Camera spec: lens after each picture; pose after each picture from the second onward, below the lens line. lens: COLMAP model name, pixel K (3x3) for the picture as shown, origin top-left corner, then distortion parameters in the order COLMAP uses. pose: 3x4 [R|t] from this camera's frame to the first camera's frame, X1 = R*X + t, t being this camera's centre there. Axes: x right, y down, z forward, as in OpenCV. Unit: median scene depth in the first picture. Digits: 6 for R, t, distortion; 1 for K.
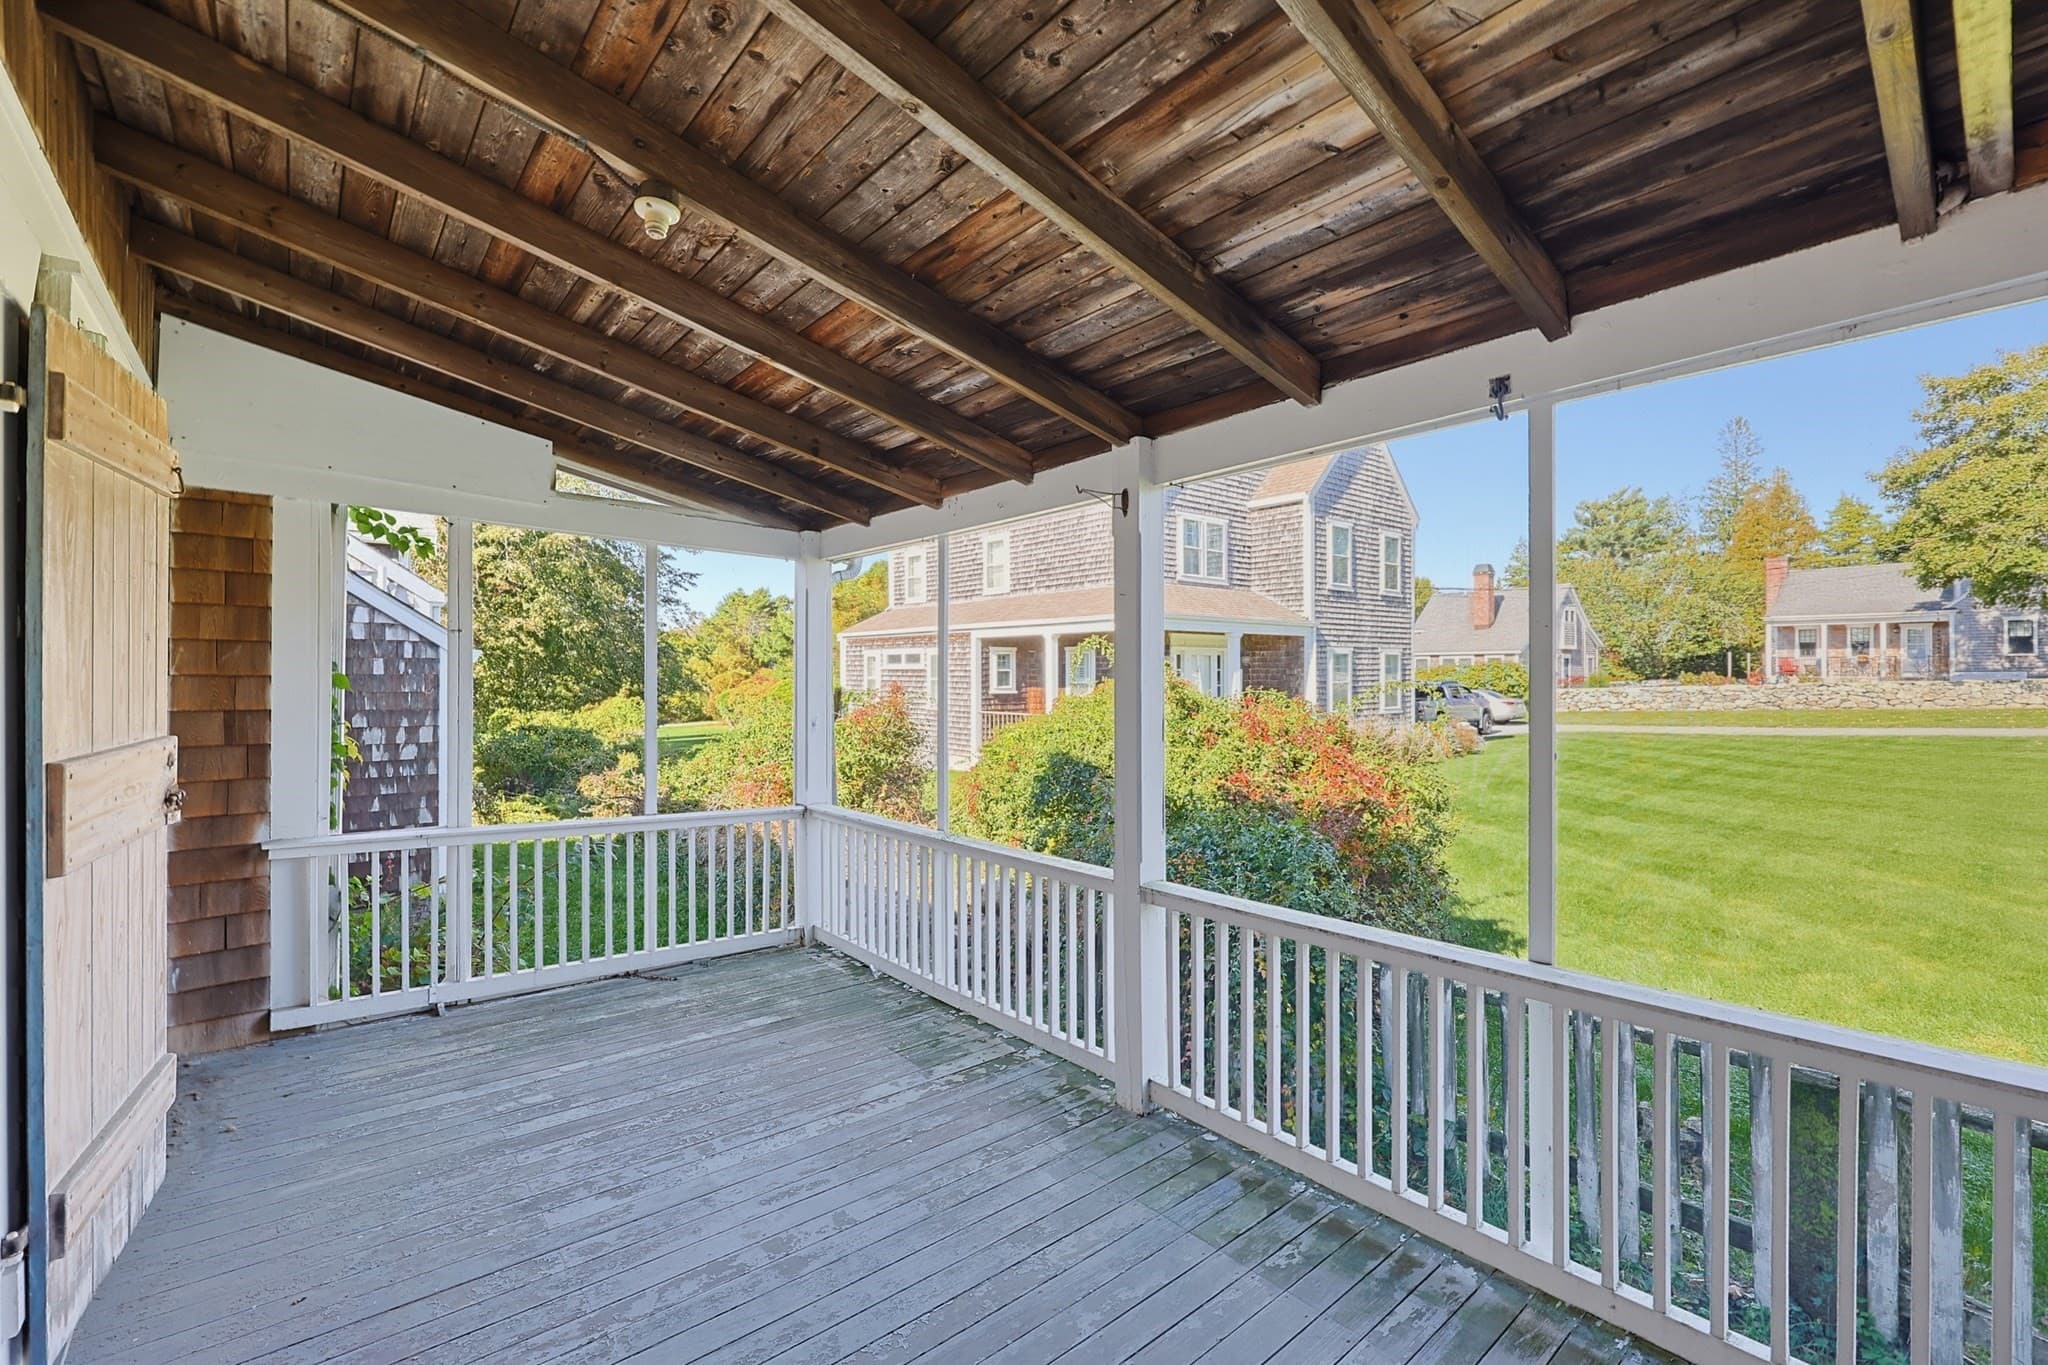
lens RADIAL K [[873.8, 0, 1050.3], [0, 873.8, 677.6], [0, 0, 1]] dist [0.000093, -0.000007]
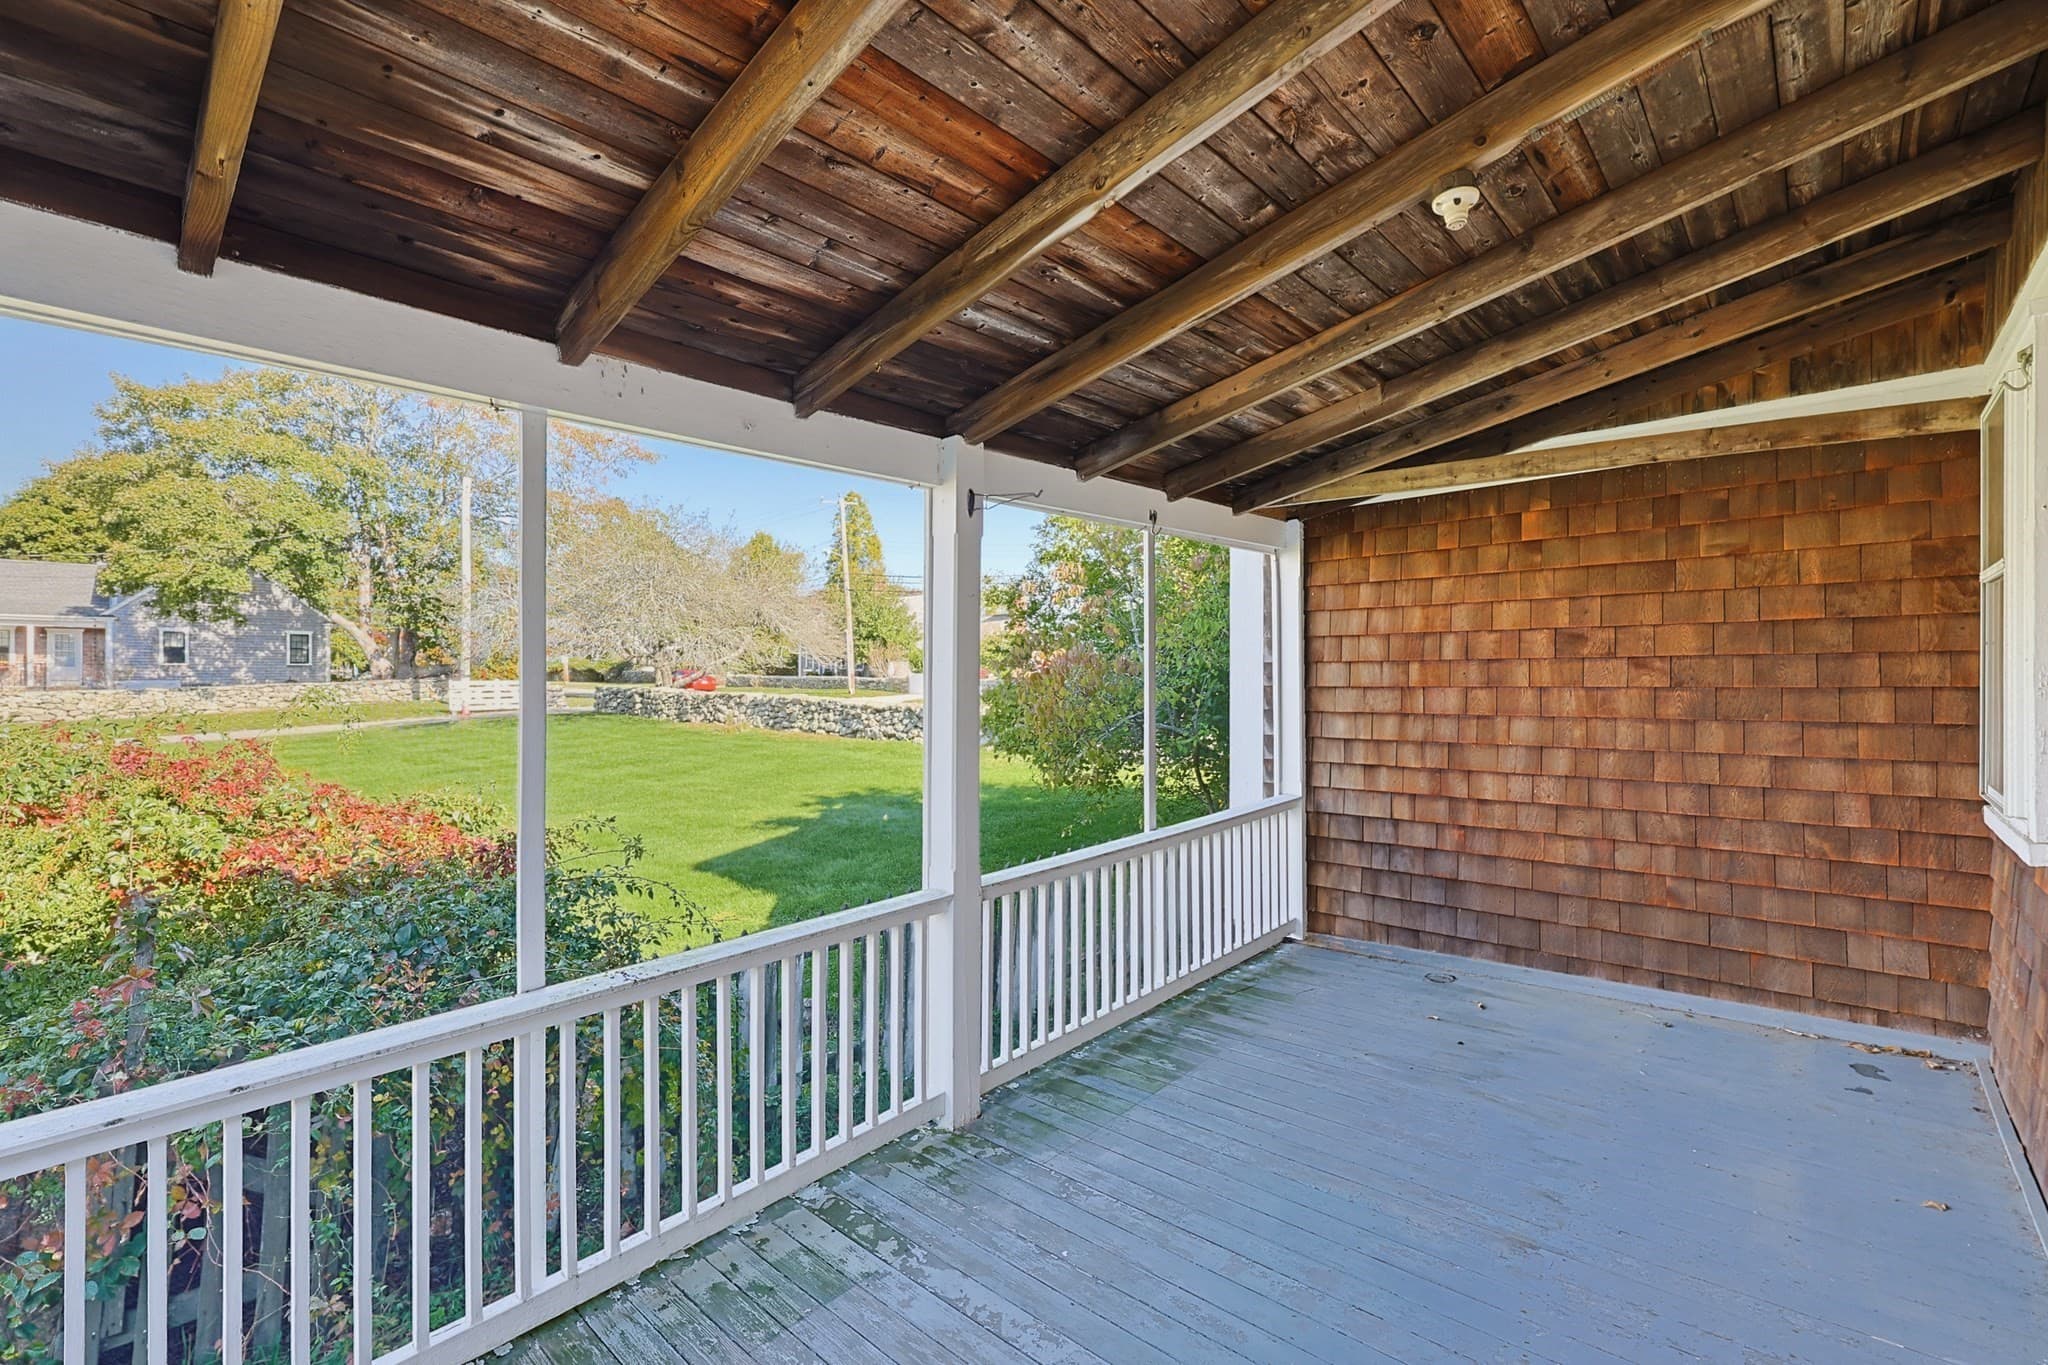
lens RADIAL K [[873.8, 0, 1050.3], [0, 873.8, 677.6], [0, 0, 1]] dist [0.000093, -0.000007]
pose [[-0.138395, 0.004214, 0.990368, -0.106188], [0.006412, 0.999974, -0.003359, 0.000042], [-0.990356, 0.005885, -0.138419, 0.123684]]
